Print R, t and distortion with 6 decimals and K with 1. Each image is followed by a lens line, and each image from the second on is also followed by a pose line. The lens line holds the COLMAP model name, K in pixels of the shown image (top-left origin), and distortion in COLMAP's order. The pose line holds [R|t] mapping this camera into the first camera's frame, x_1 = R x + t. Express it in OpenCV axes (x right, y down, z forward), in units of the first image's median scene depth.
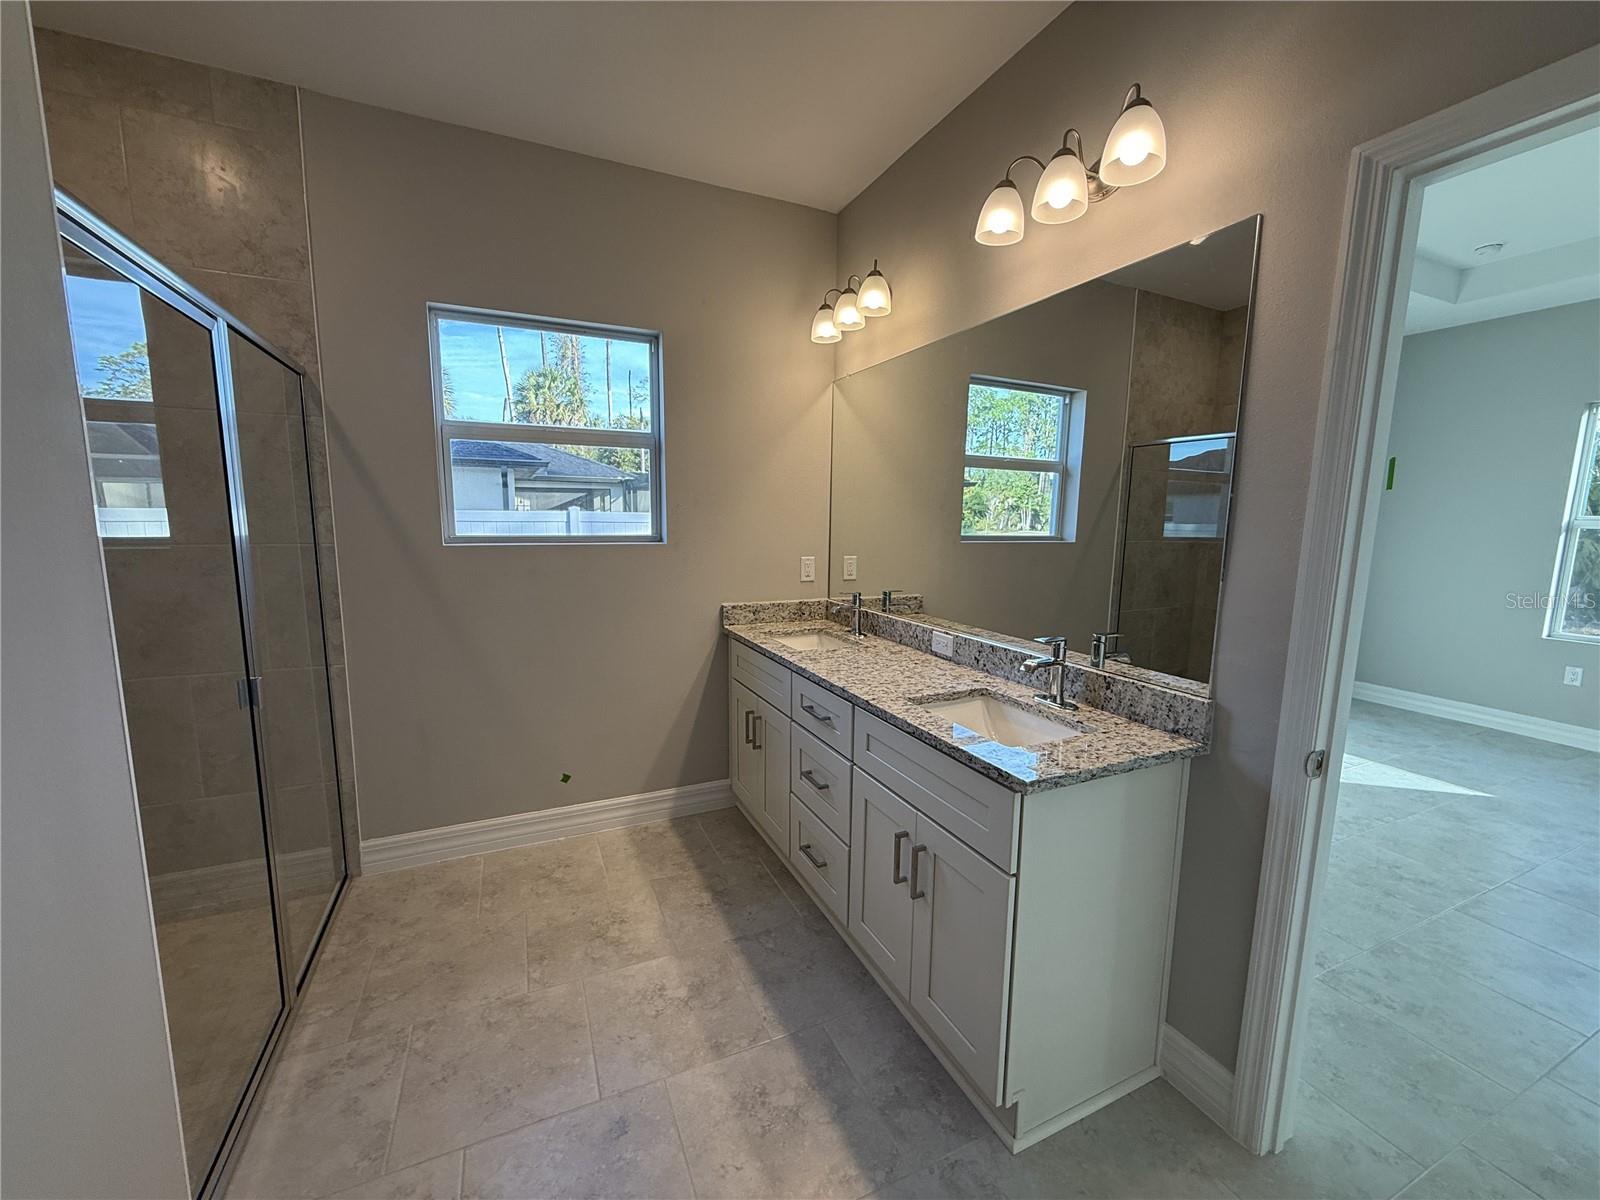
lens RADIAL K [[634.6, 0, 793.7], [0, 634.6, 602.6], [0, 0, 1]] dist [0.000011, -0.000137]
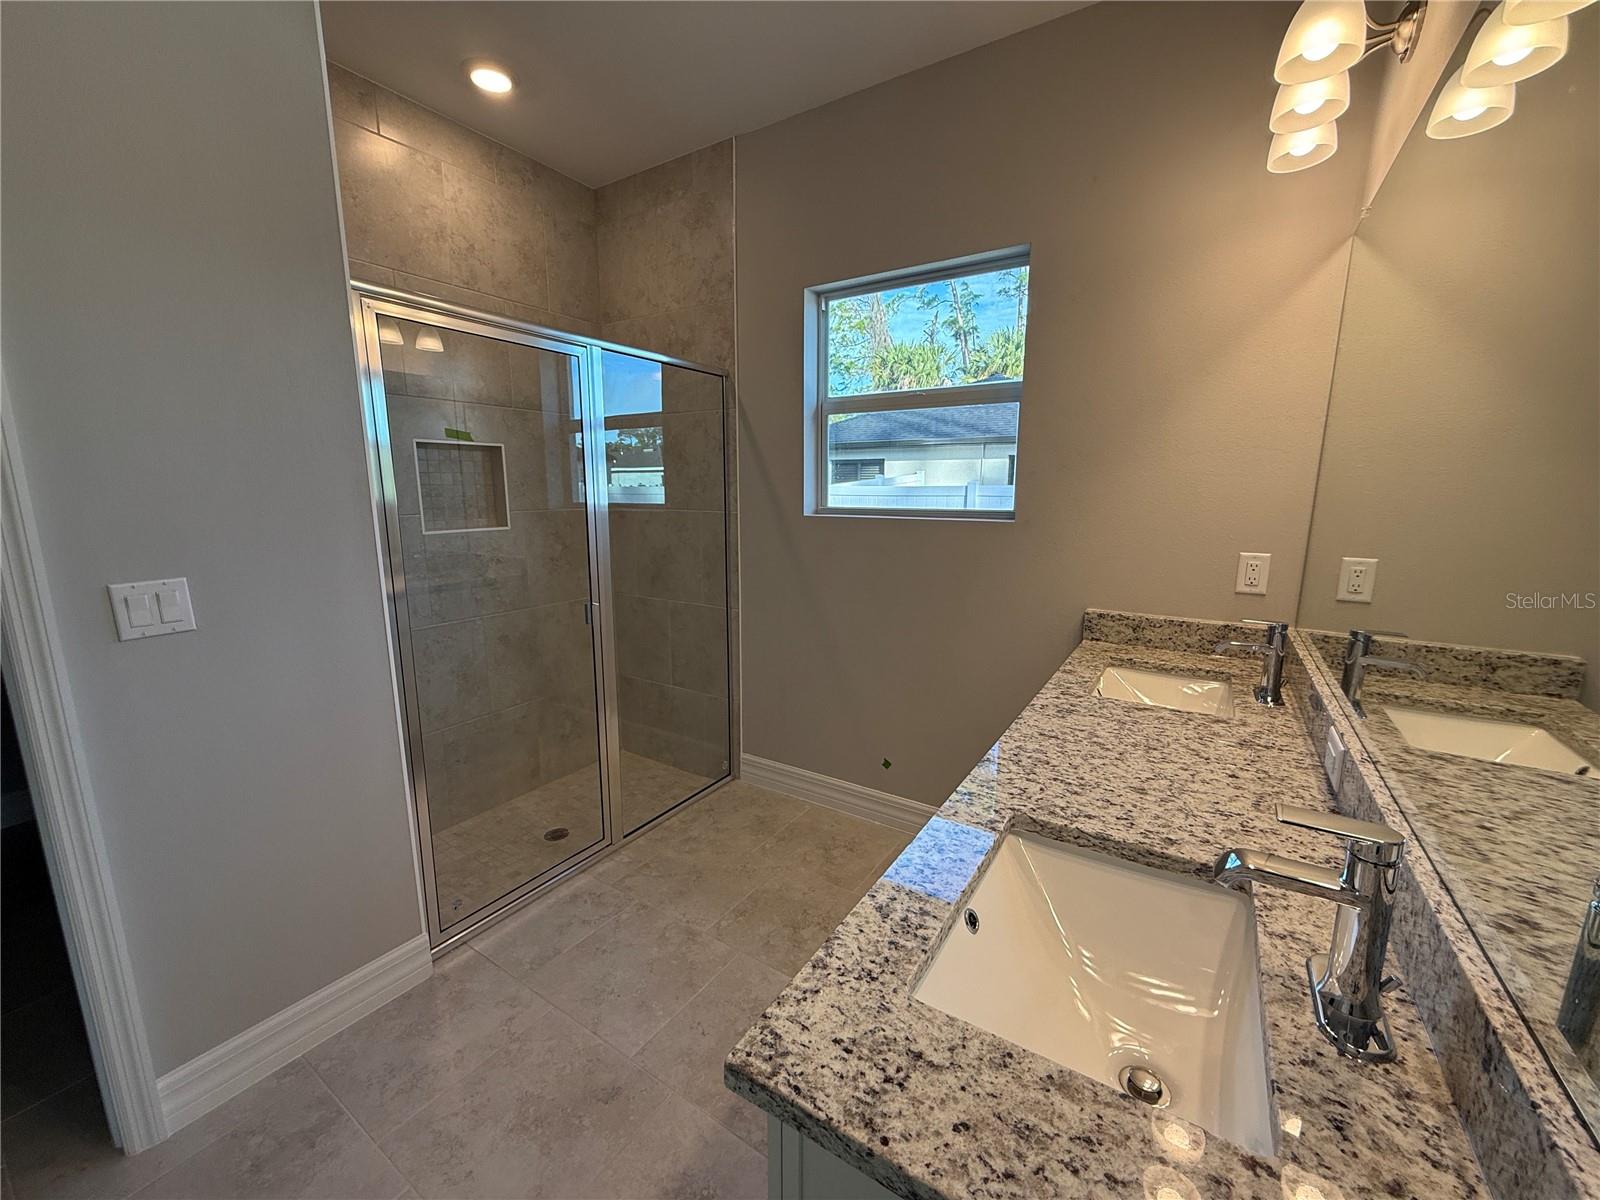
lens RADIAL K [[634.6, 0, 796.5], [0, 634.6, 603.0], [0, 0, 1]] dist [0.000011, -0.000137]
pose [[0.540669, 0.140651, -0.829394, 0.398304], [-0.110828, 0.989239, 0.095511, -0.047649], [0.833903, 0.040281, 0.550439, 0.429092]]
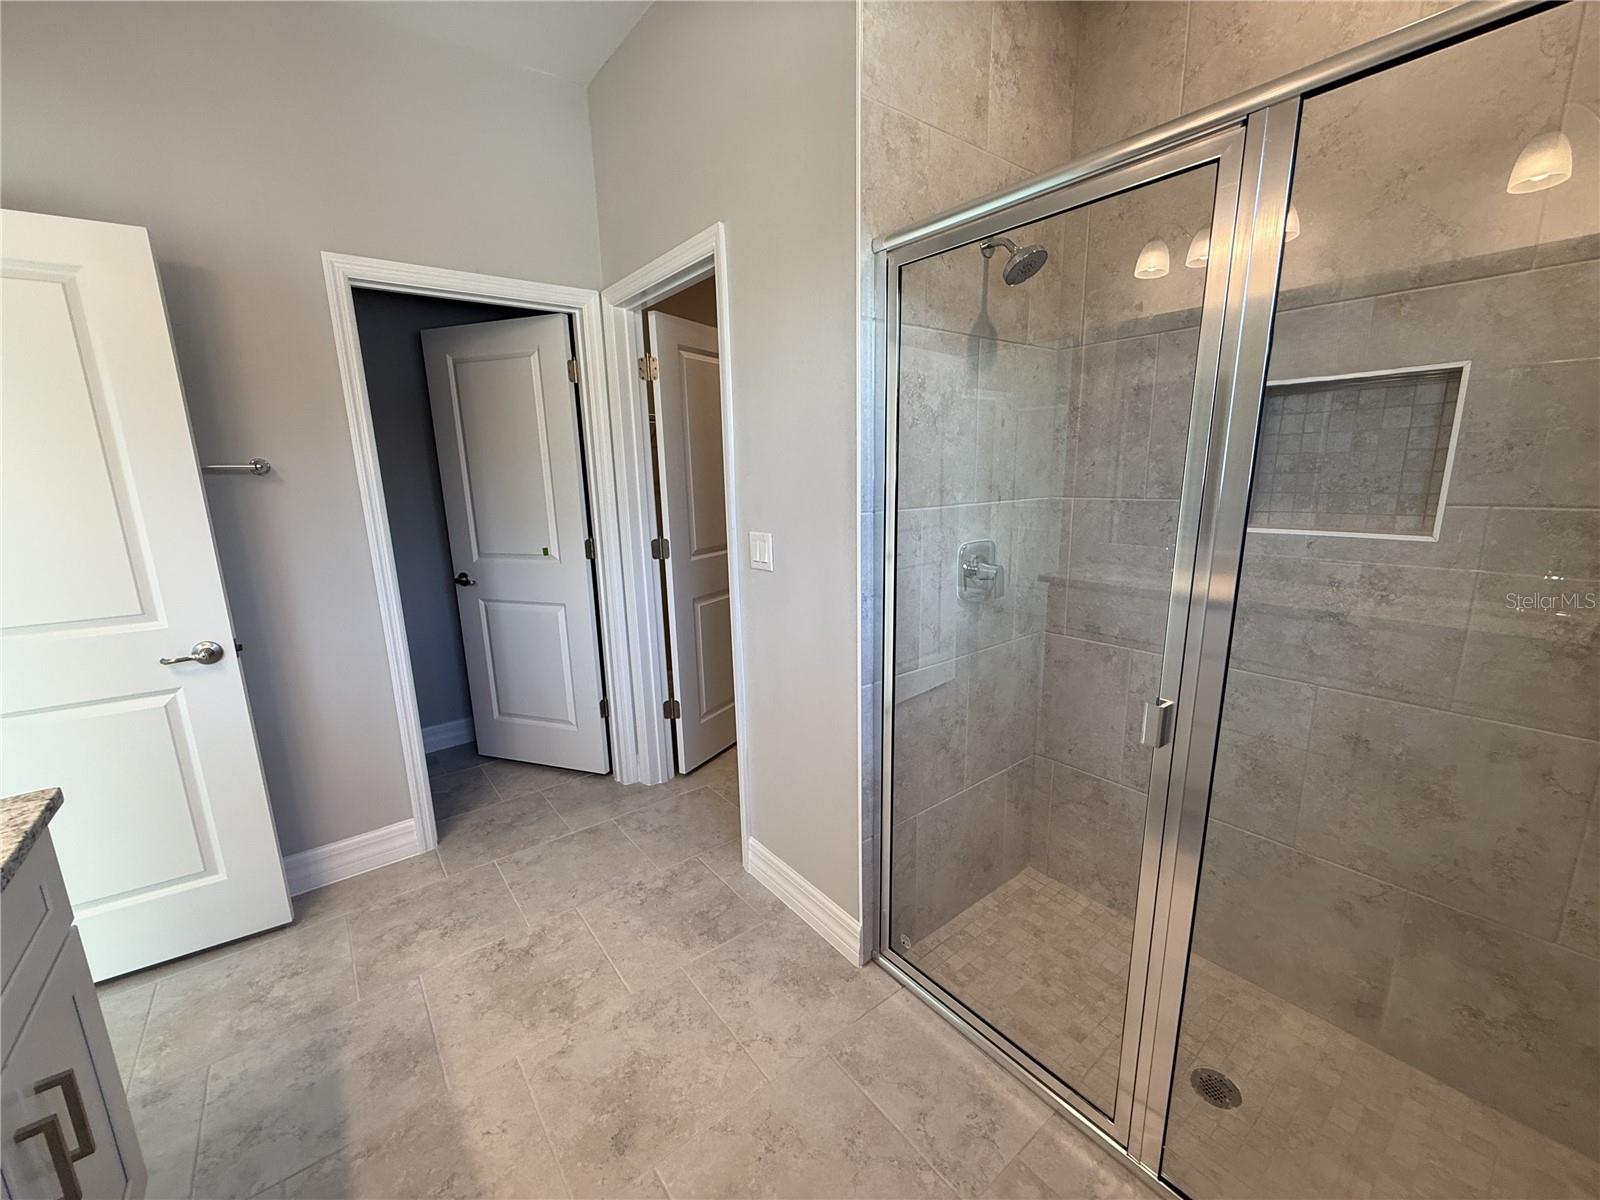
lens RADIAL K [[634.6, 0, 795.8], [0, 634.6, 603.3], [0, 0, 1]] dist [0.000011, -0.000137]
pose [[-0.970226, 0.059351, -0.234817, -0.227327], [-0.023941, 0.941262, 0.336827, -0.145121], [0.241015, 0.332420, -0.911816, 1.066374]]
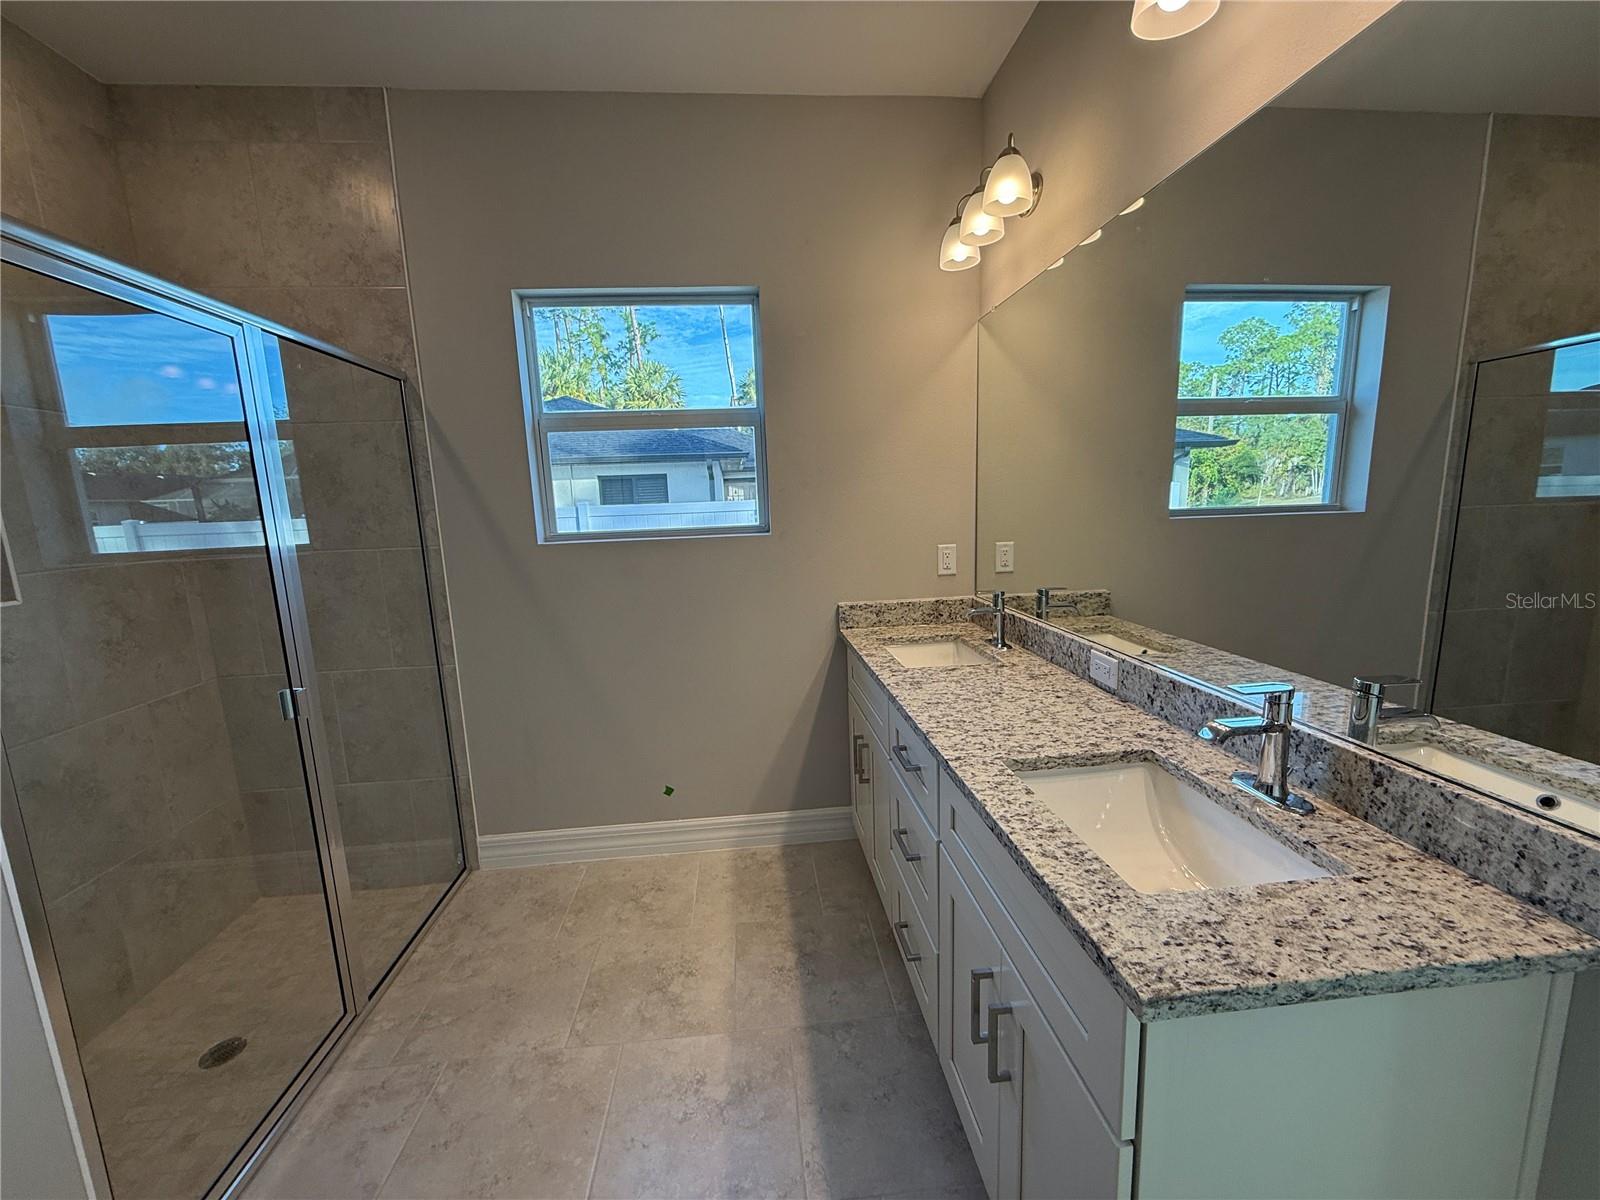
lens RADIAL K [[634.6, 0, 794.8], [0, 634.6, 603.1], [0, 0, 1]] dist [0.000011, -0.000137]
pose [[0.943103, 0.006401, -0.332440, 0.148928], [0.003134, 0.999599, 0.028140, -0.029041], [0.332487, -0.027581, 0.942704, 0.236084]]
